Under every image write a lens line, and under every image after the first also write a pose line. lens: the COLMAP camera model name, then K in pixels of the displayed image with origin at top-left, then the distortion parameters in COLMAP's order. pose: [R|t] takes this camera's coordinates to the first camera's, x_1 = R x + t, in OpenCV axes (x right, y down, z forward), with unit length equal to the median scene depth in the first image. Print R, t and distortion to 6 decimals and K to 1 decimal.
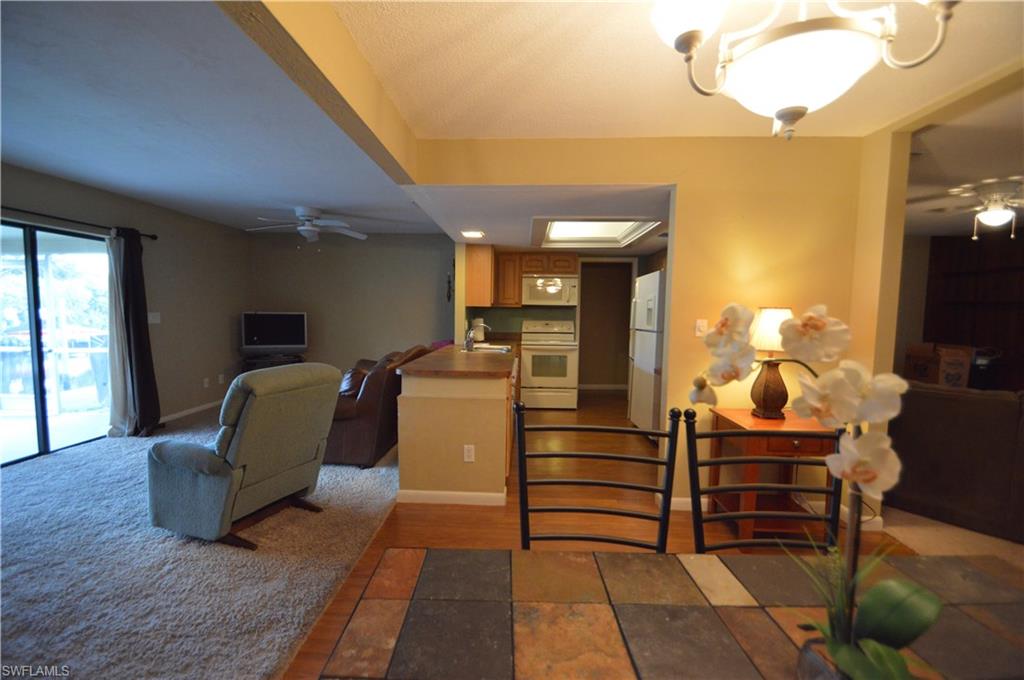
lens RADIAL K [[452.5, 0, 512.0], [0, 452.5, 340.0], [0, 0, 1]] dist [-0.024818, 0.000056]
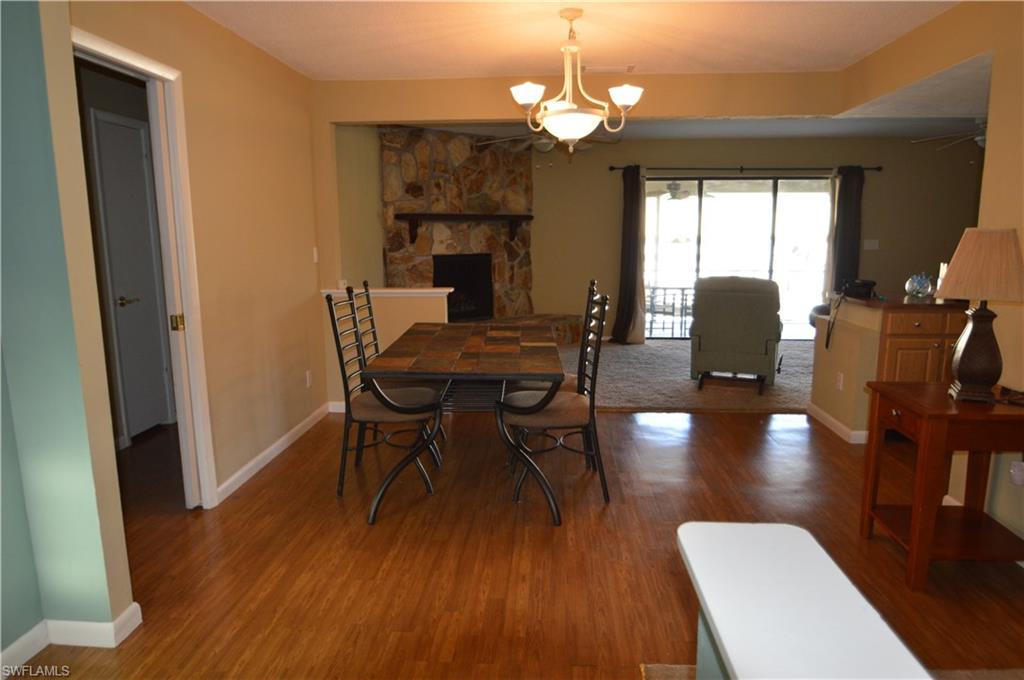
lens RADIAL K [[673.4, 0, 512.0], [0, 673.4, 340.0], [0, 0, 1]] dist [-0.026389, -0.000461]
pose [[-0.049356, 0.150544, -0.987370, 0.819113], [-0.066297, 0.985901, 0.153634, -0.012331], [0.996578, 0.073043, -0.038680, 0.197256]]
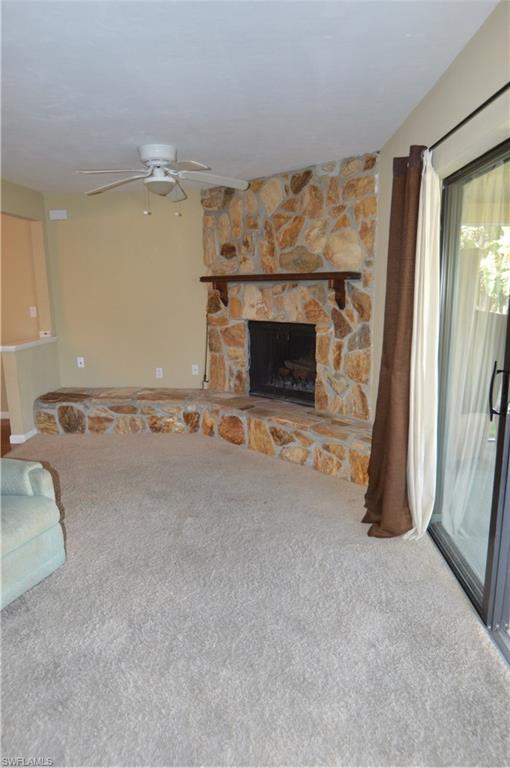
lens RADIAL K [[505.1, 0, 255.0], [0, 505.1, 384.0], [0, 0, 1]] dist [-0.026389, -0.000461]
pose [[-0.999638, 0.005404, 0.026346, -0.603241], [0.012341, 0.962556, 0.270802, -0.103687], [-0.023896, 0.271029, -0.962275, 0.929670]]
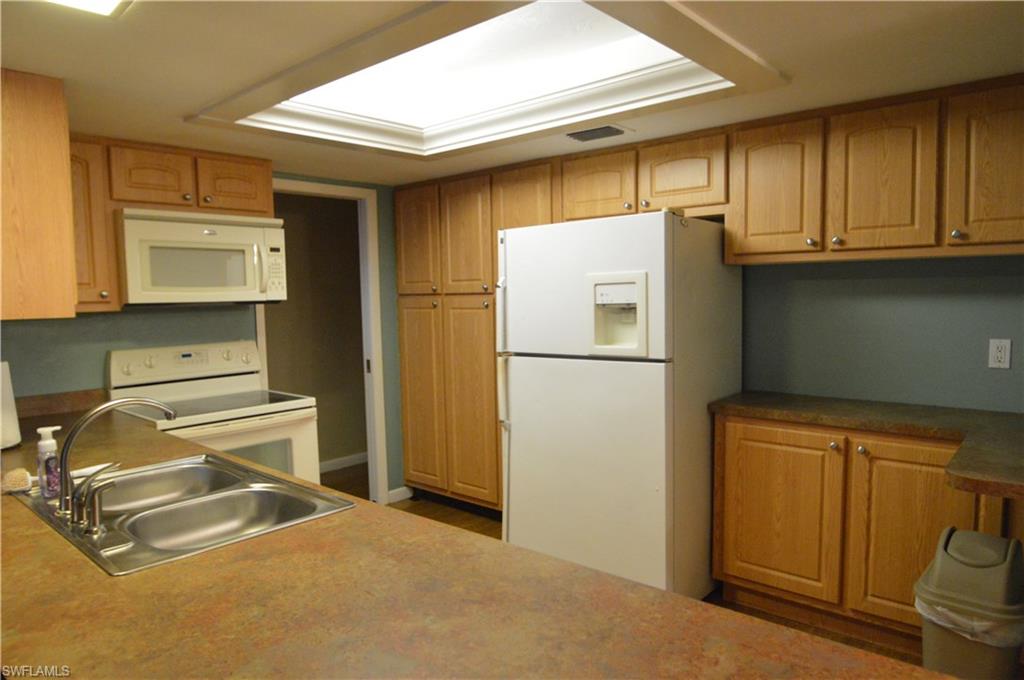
lens RADIAL K [[673.4, 0, 512.0], [0, 673.4, 340.0], [0, 0, 1]] dist [-0.026389, -0.000461]
pose [[0.652270, -0.078991, 0.753859, -0.190223], [0.077744, 0.996282, 0.037125, -0.058858], [-0.753989, 0.034393, 0.655986, 0.587884]]
